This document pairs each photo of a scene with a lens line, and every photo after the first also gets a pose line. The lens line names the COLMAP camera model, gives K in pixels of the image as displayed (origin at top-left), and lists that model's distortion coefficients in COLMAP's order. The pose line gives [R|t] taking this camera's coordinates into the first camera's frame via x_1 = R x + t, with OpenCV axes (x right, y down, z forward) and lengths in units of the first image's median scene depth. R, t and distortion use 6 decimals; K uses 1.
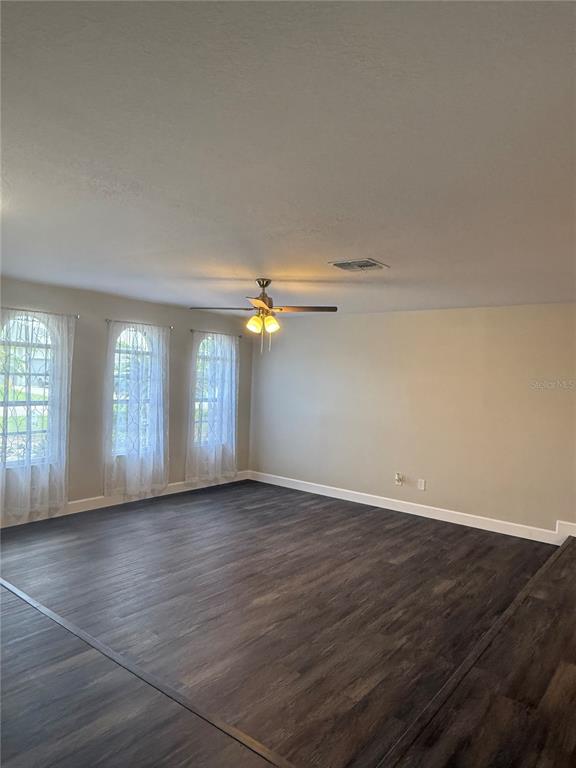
lens RADIAL K [[509.5, 0, 288.0], [0, 509.5, 384.0], [0, 0, 1]] dist [-0.002716, 0.001302]
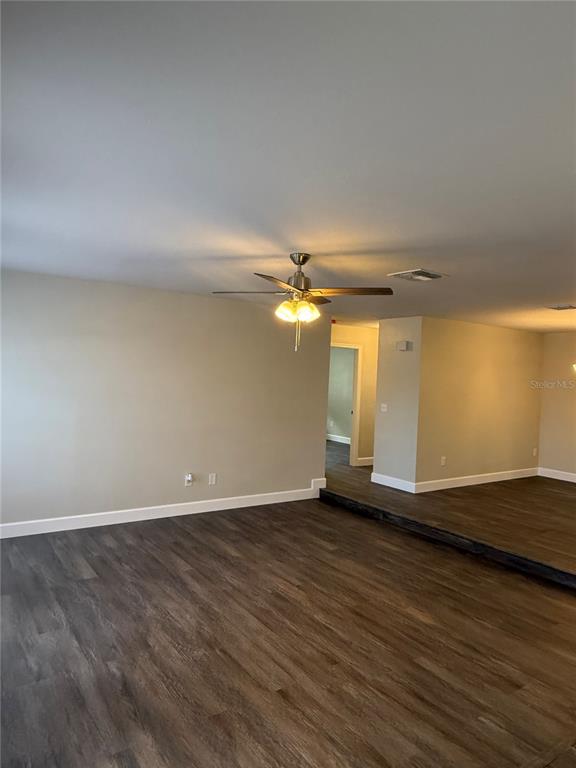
lens RADIAL K [[529.2, 0, 288.0], [0, 529.2, 384.0], [0, 0, 1]] dist [-0.003549, -0.000379]
pose [[0.319273, -0.063923, 0.945504, -0.857318], [0.001804, 0.997762, 0.066847, -0.061964], [-0.947661, -0.019636, 0.318673, 0.773249]]
